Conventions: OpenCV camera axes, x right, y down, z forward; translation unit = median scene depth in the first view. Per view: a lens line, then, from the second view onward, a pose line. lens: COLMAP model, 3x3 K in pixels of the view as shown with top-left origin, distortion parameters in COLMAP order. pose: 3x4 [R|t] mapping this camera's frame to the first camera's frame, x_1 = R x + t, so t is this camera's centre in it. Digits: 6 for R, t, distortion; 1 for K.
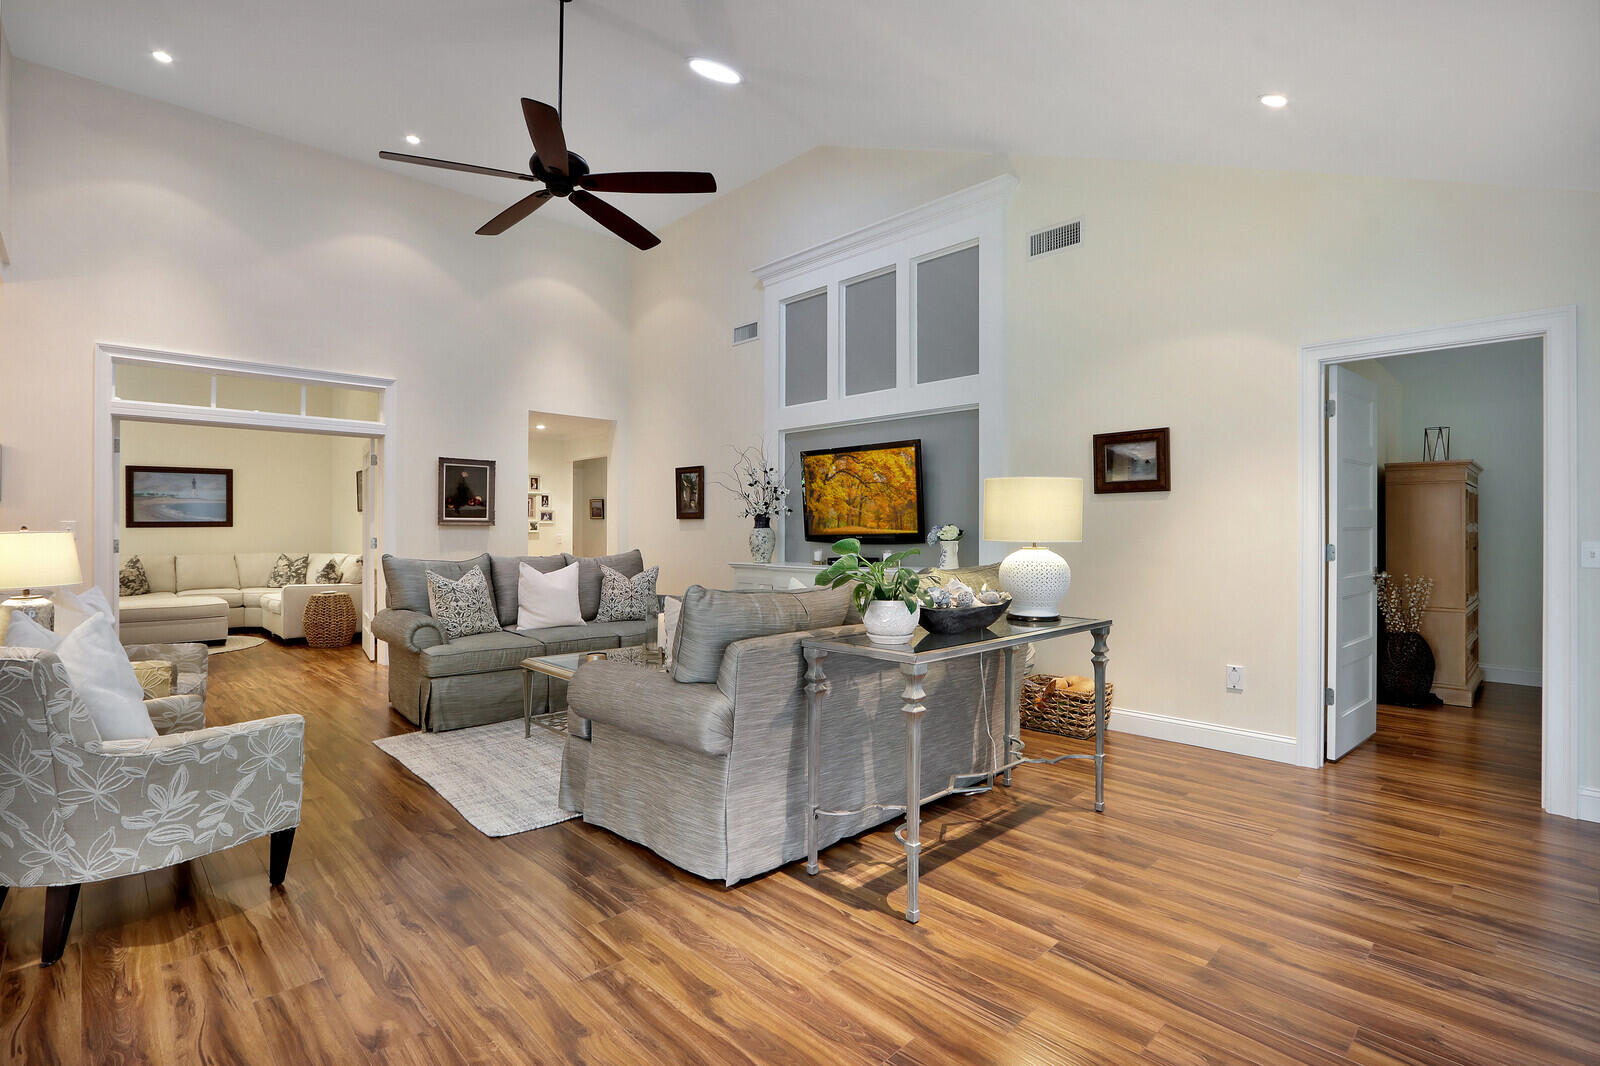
lens RADIAL K [[740.3, 0, 800.0], [0, 740.3, 533.0], [0, 0, 1]] dist [0.000037, 0.000025]
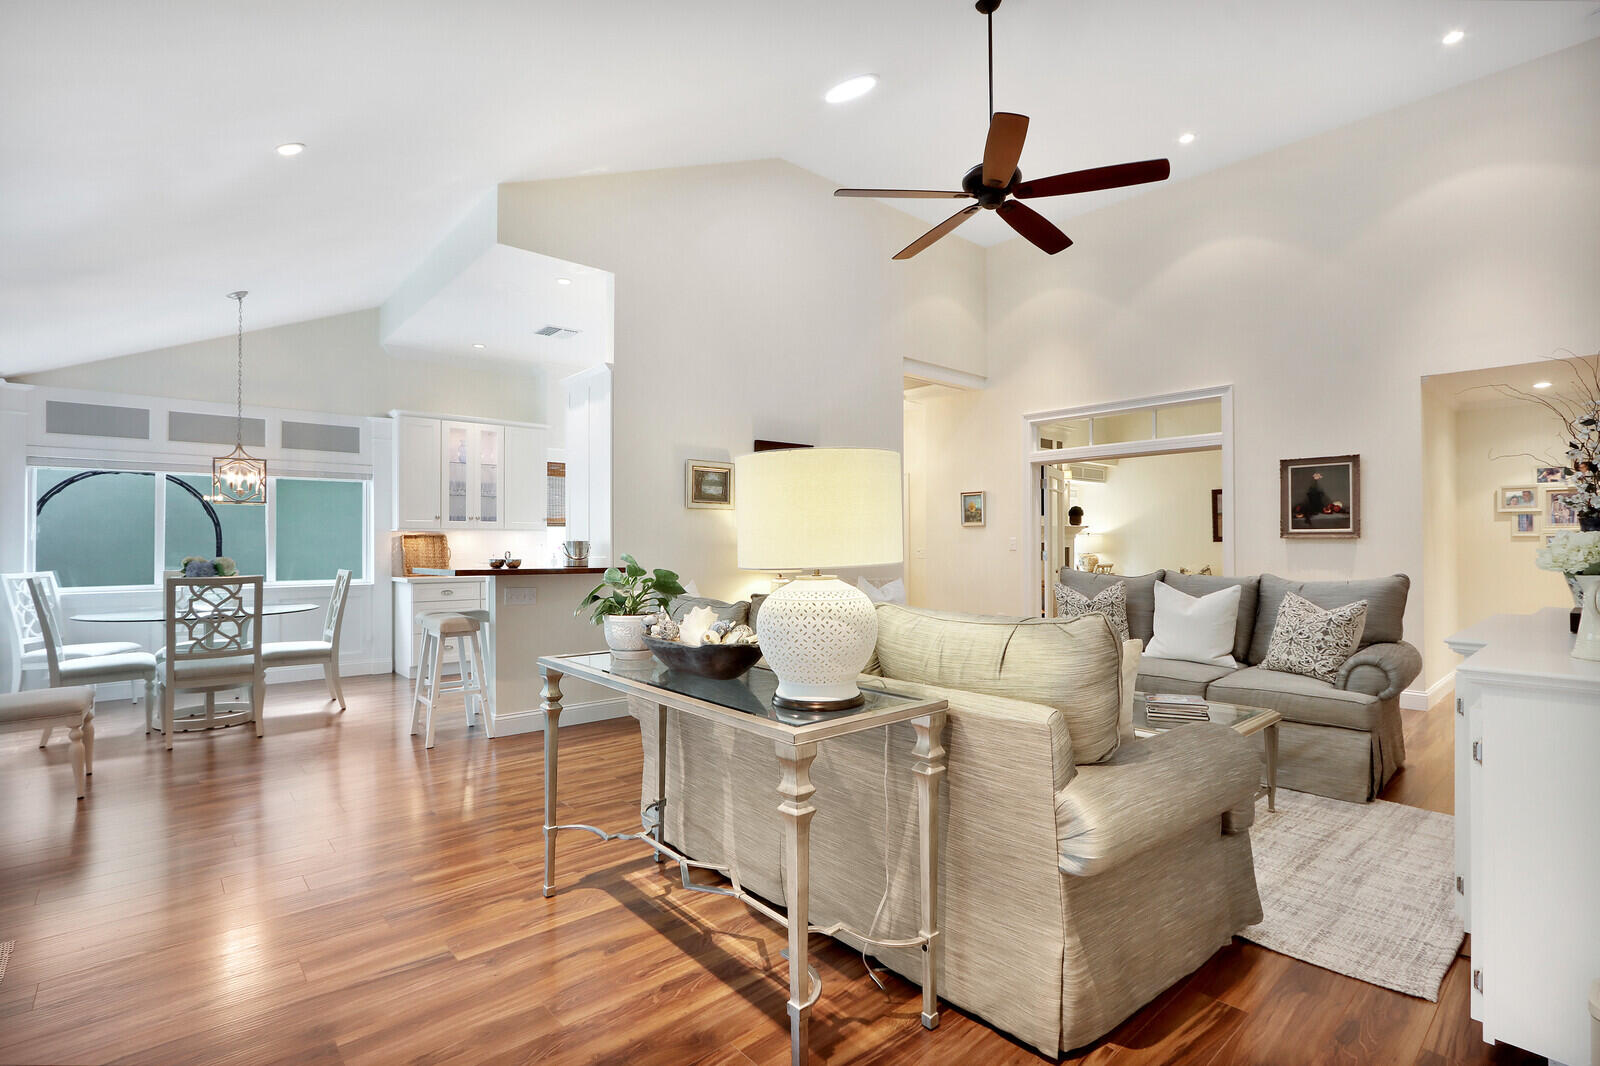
lens RADIAL K [[751.8, 0, 795.8], [0, 751.8, 547.1], [0, 0, 1]] dist [-0.012511, -0.000280]
pose [[-0.048344, 0.006893, -0.998807, 0.939898], [-0.004977, 0.999962, 0.007142, -0.007579], [0.998818, 0.005317, -0.048308, 1.064645]]
